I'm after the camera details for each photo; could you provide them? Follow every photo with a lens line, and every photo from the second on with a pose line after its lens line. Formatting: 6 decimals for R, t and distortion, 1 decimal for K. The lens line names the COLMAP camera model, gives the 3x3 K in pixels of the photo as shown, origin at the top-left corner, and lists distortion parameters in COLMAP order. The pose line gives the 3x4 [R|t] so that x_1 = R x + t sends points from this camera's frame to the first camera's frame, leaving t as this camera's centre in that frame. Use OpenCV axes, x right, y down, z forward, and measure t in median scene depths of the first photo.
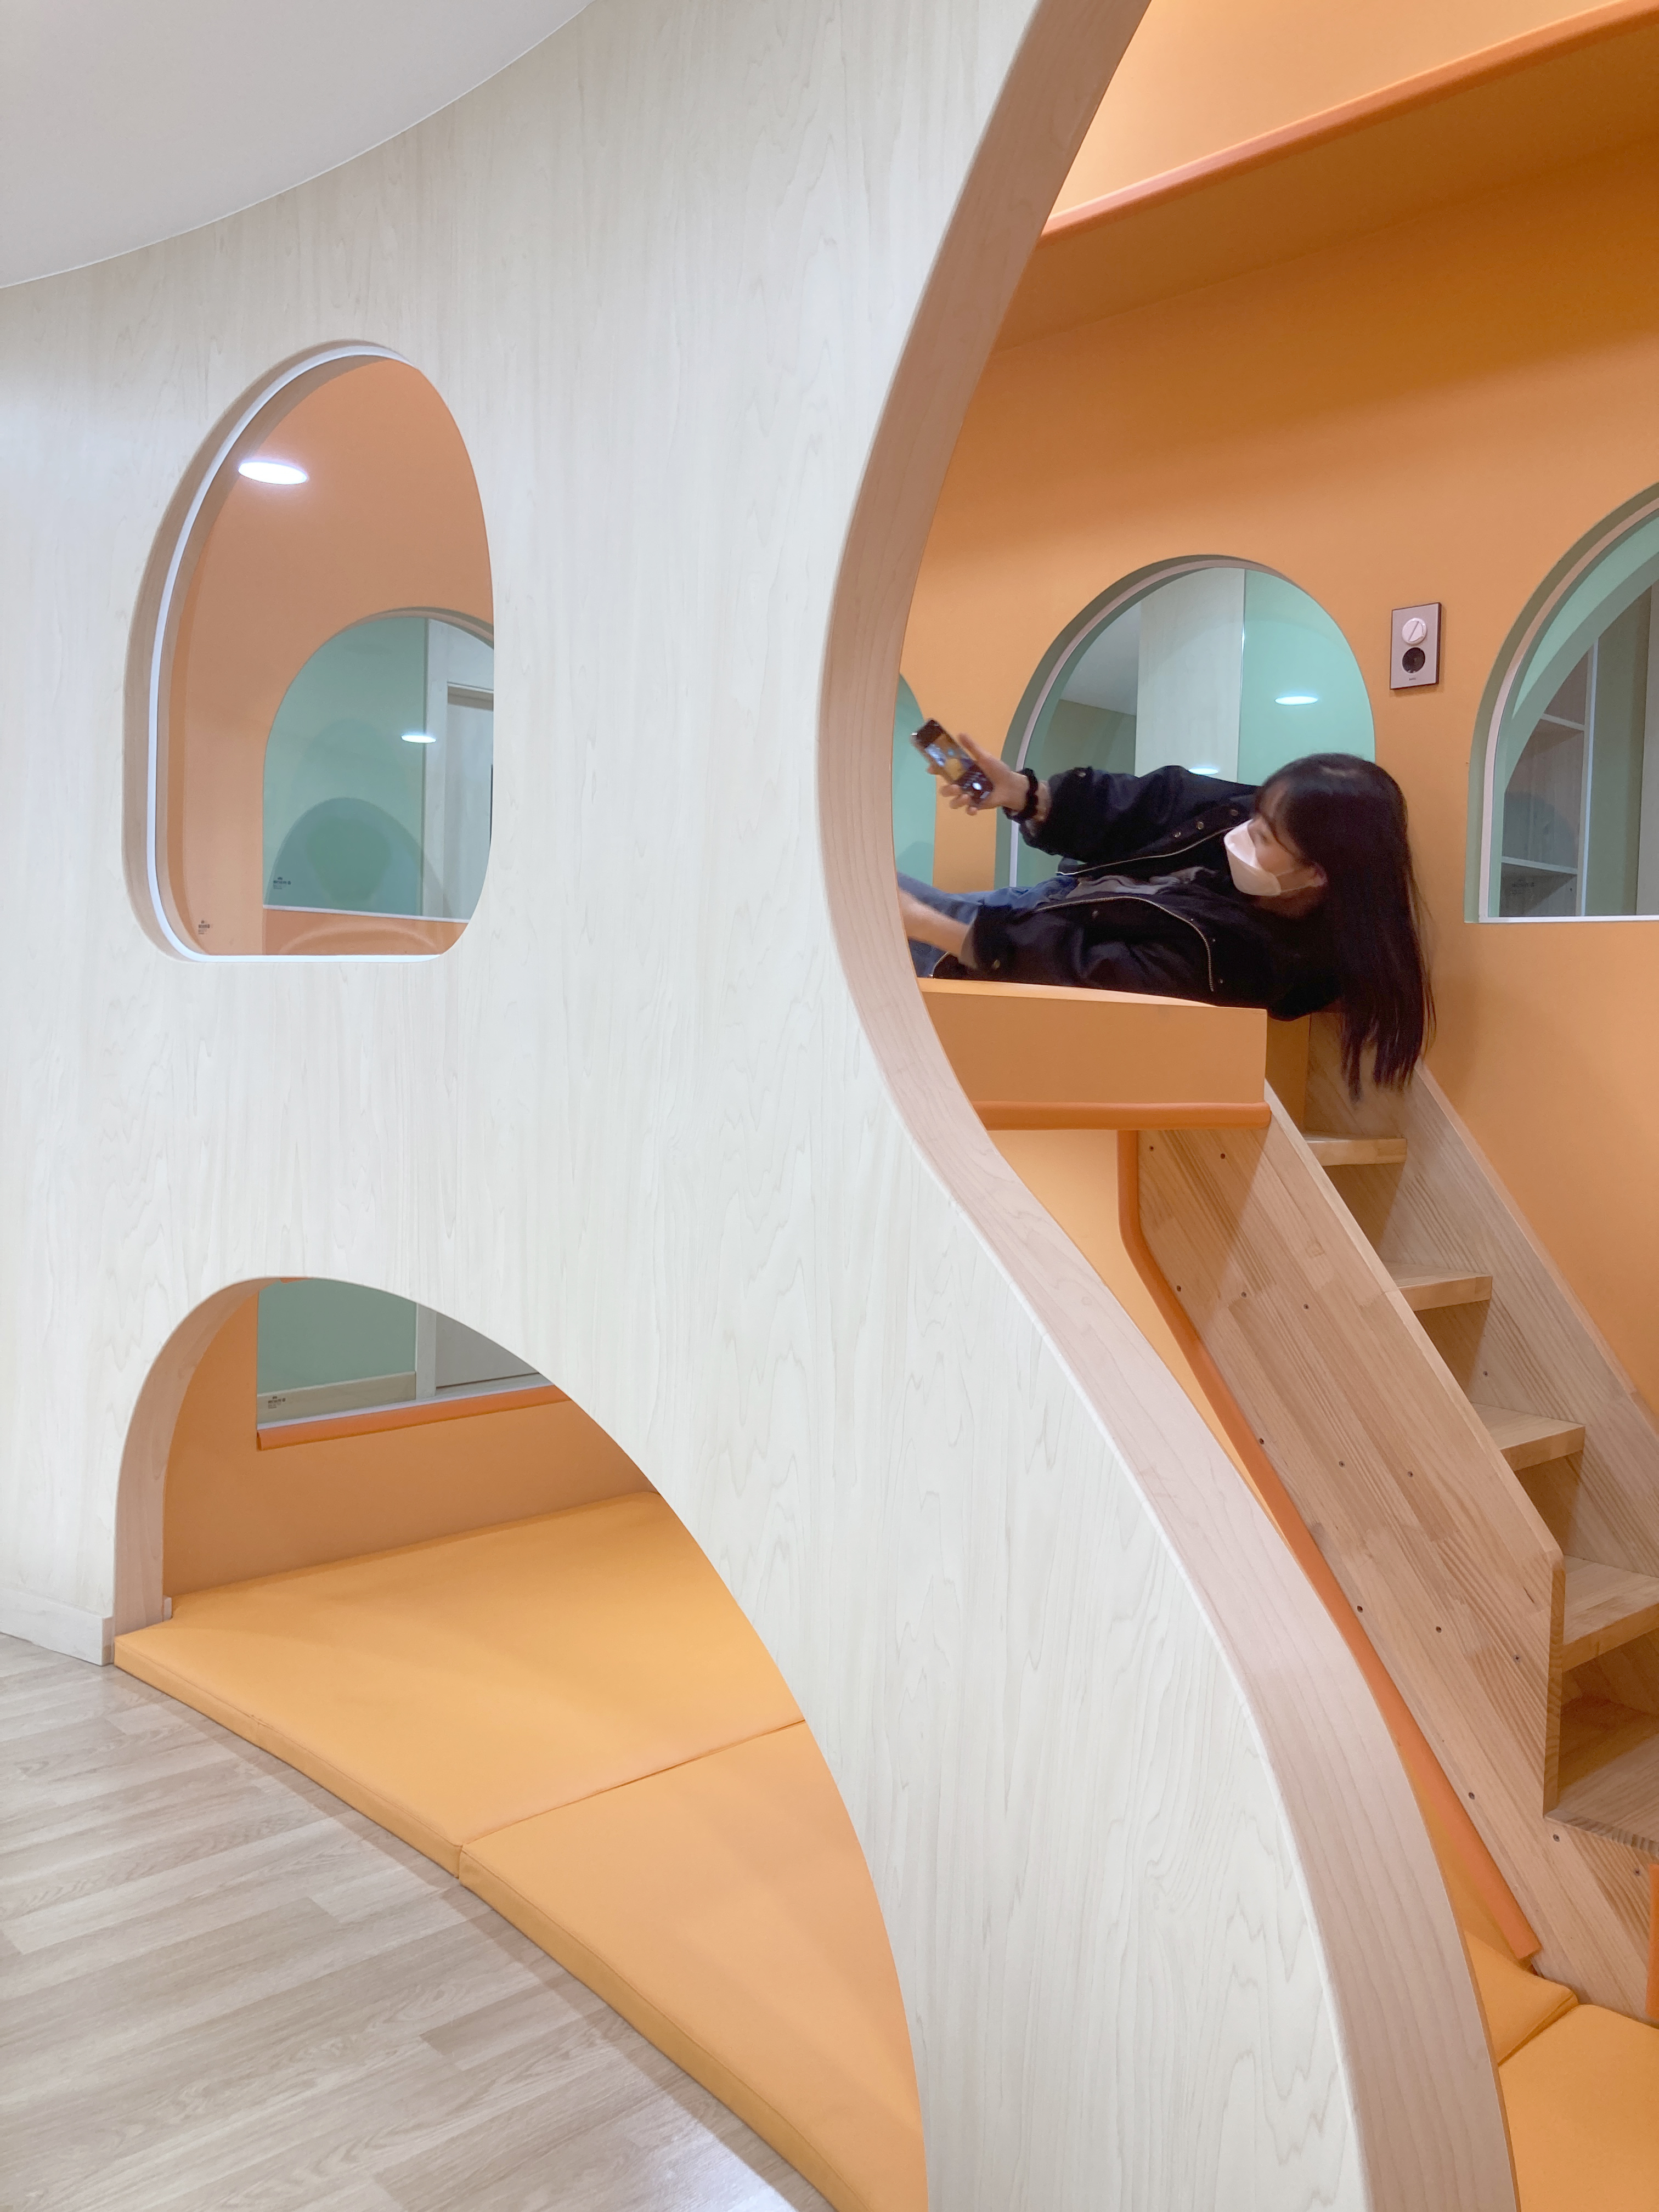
lens RADIAL K [[1795.1, 0, 844.3], [0, 1795.1, 1093.3], [0, 0, 1]] dist [0.021547, 0.001295]
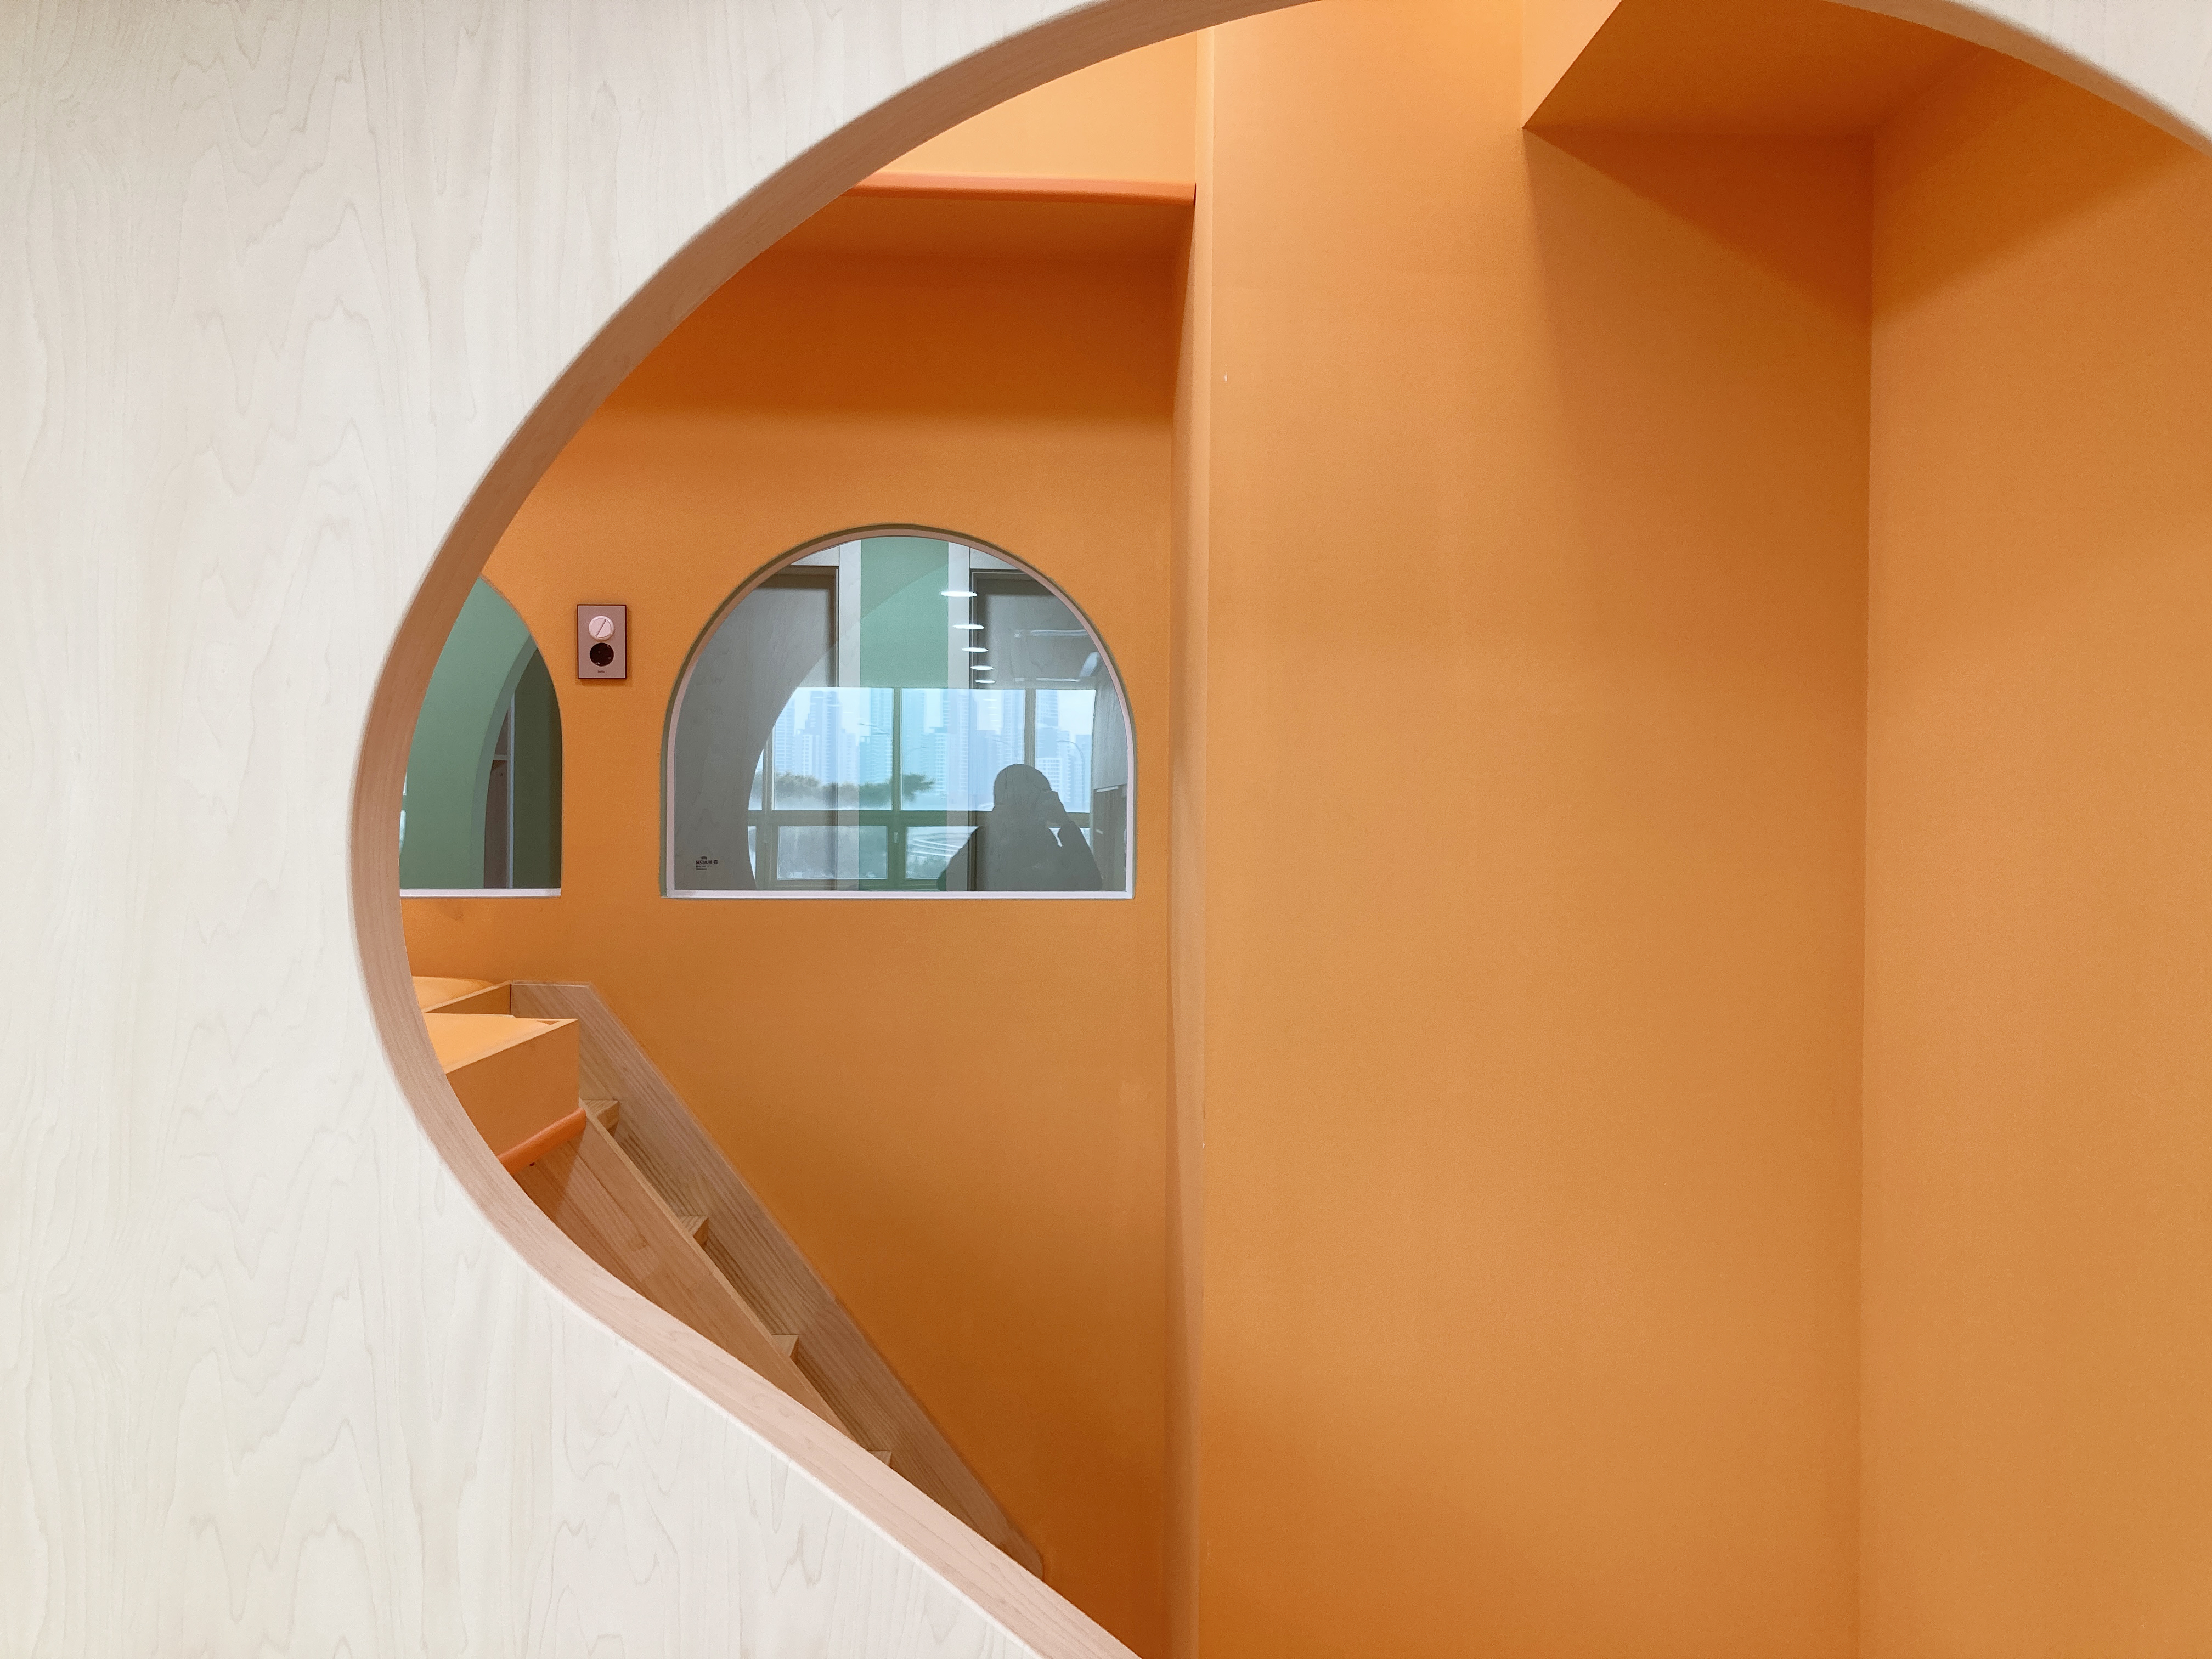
lens RADIAL K [[1795.1, 0, 1106.0], [0, 1795.1, 829.5], [0, 0, 1]] dist [0.021547, 0.001295]
pose [[0.652513, -0.031993, 0.757102, -0.359939], [0.042648, 0.999075, 0.005462, -0.152776], [-0.756576, 0.028725, 0.653274, 0.086316]]
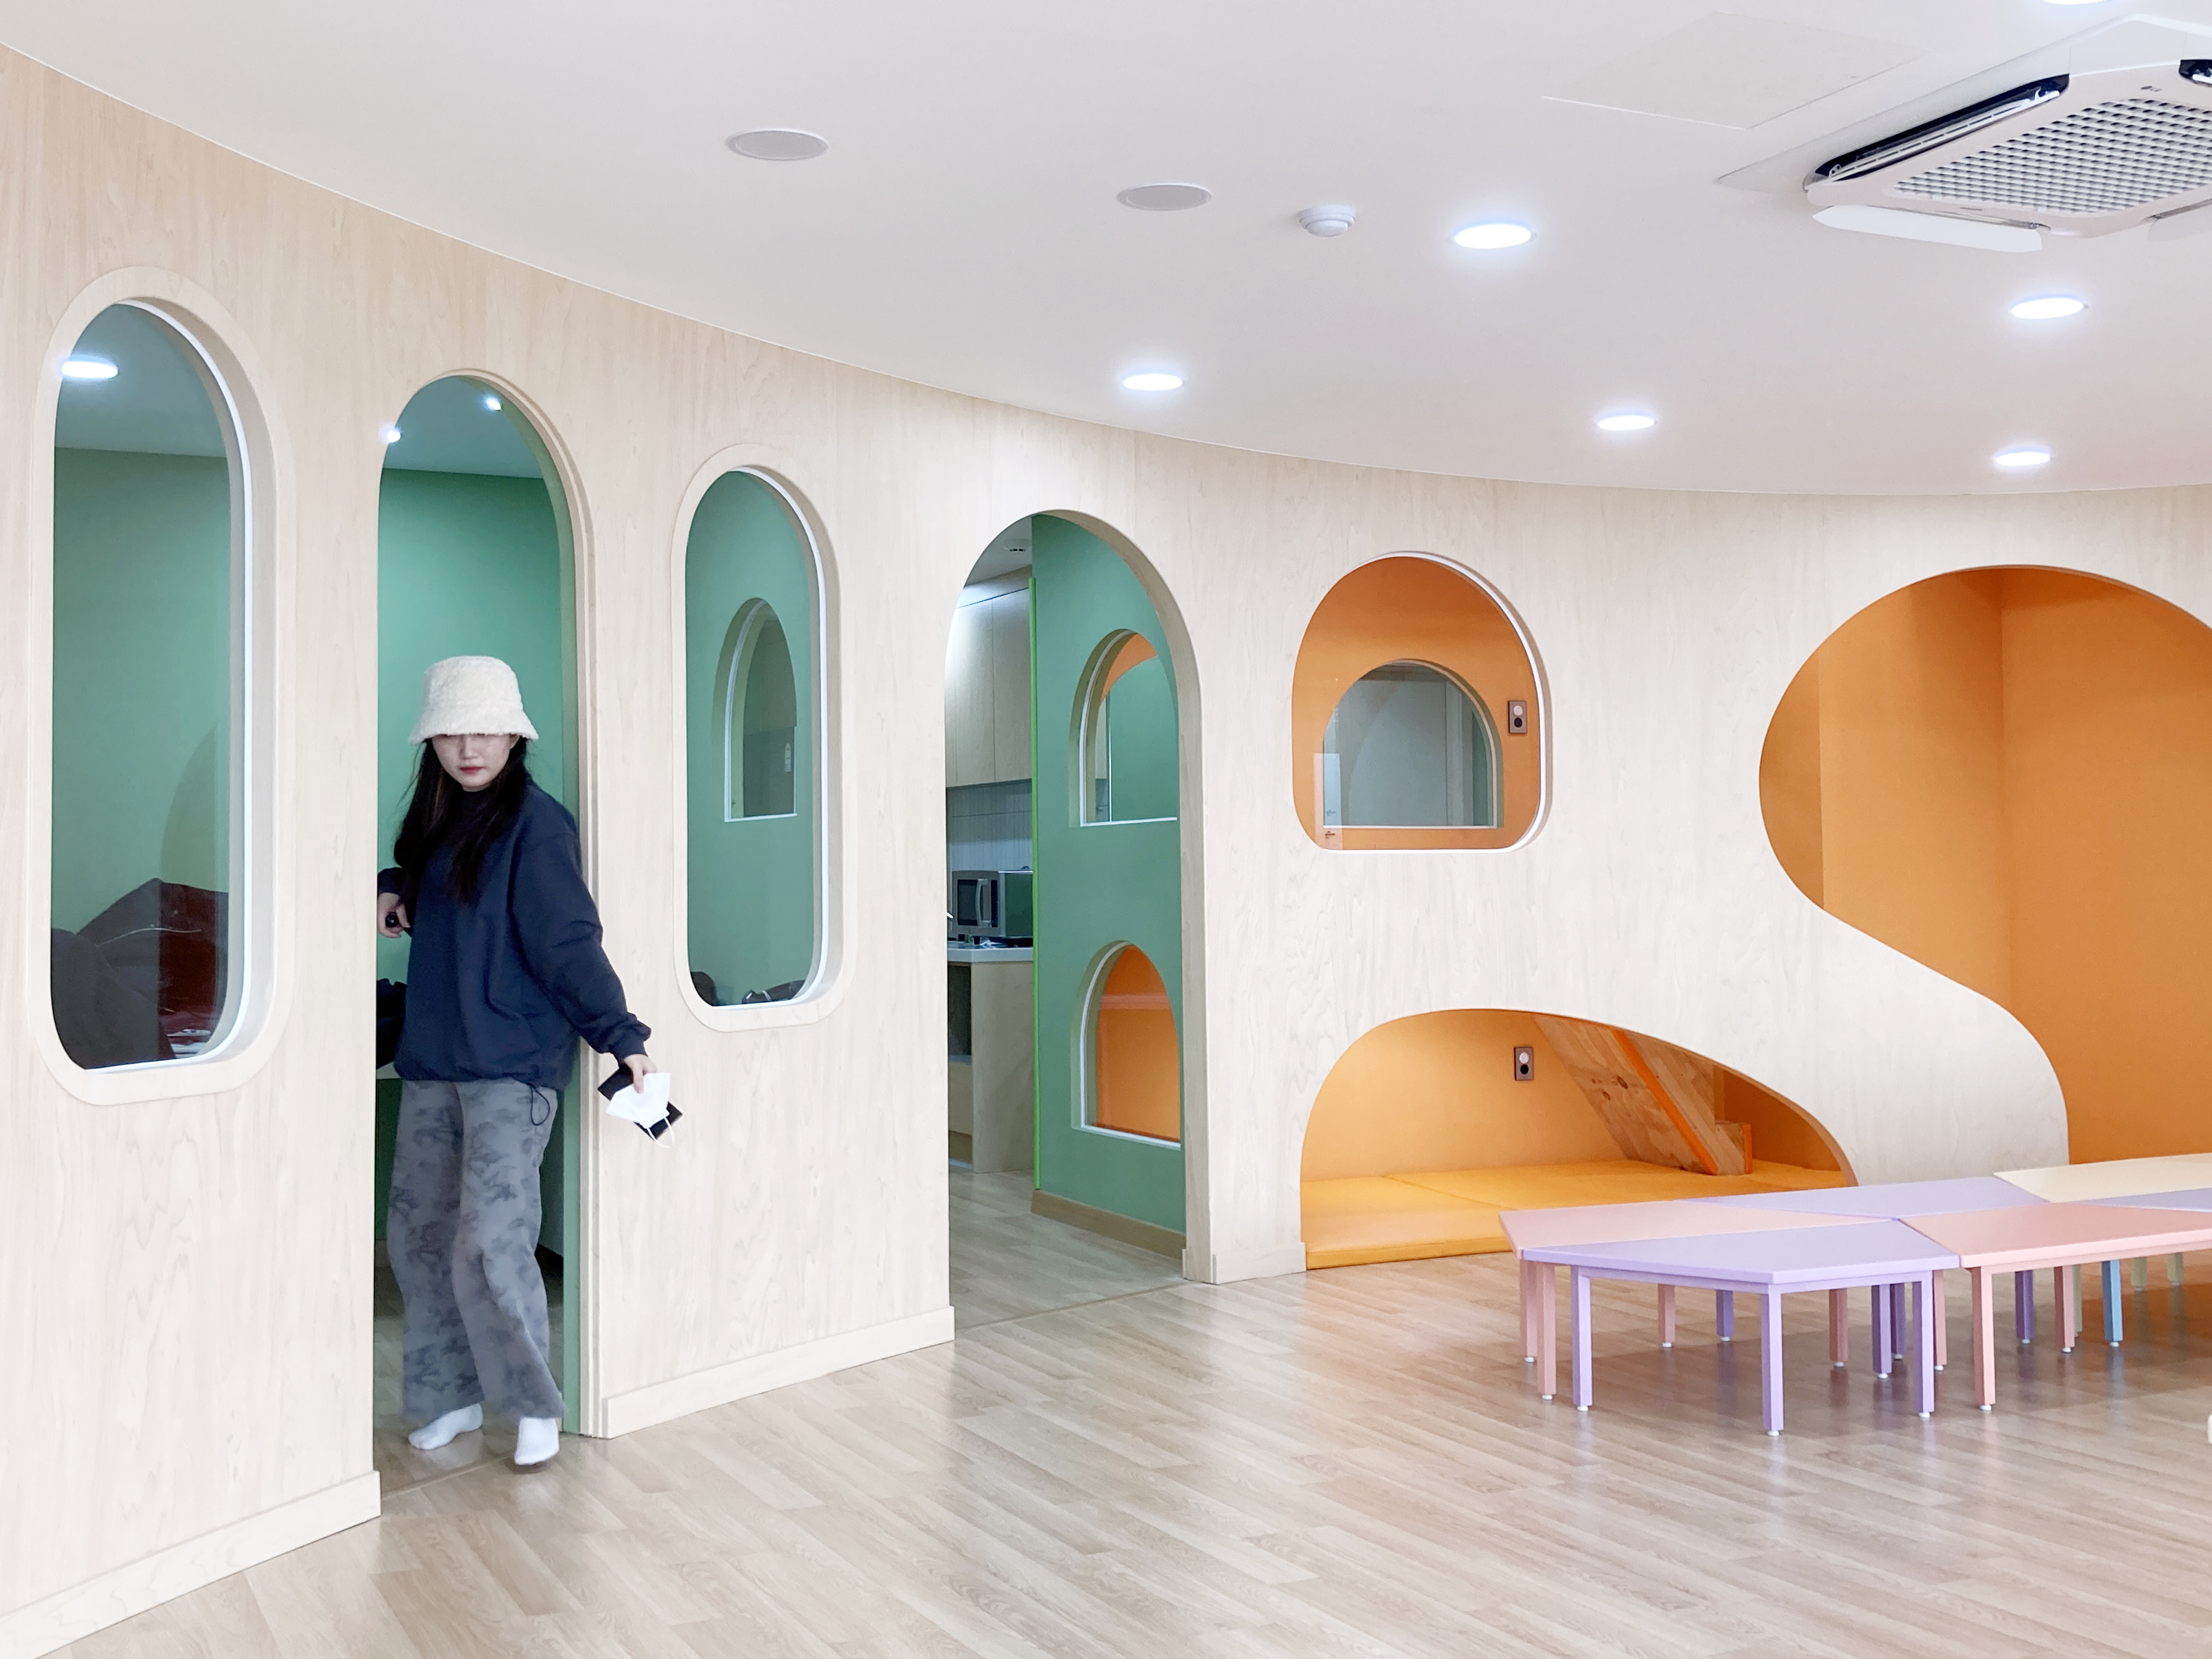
lens RADIAL K [[2435.1, 0, 1106.0], [0, 2435.1, 829.5], [0, 0, 1]] dist [0.123612, -0.000173]
pose [[0.318954, -0.009488, 0.947723, -3.537953], [0.061404, 0.998056, -0.010673, -0.110327], [-0.945779, 0.061599, 0.318917, 0.560461]]
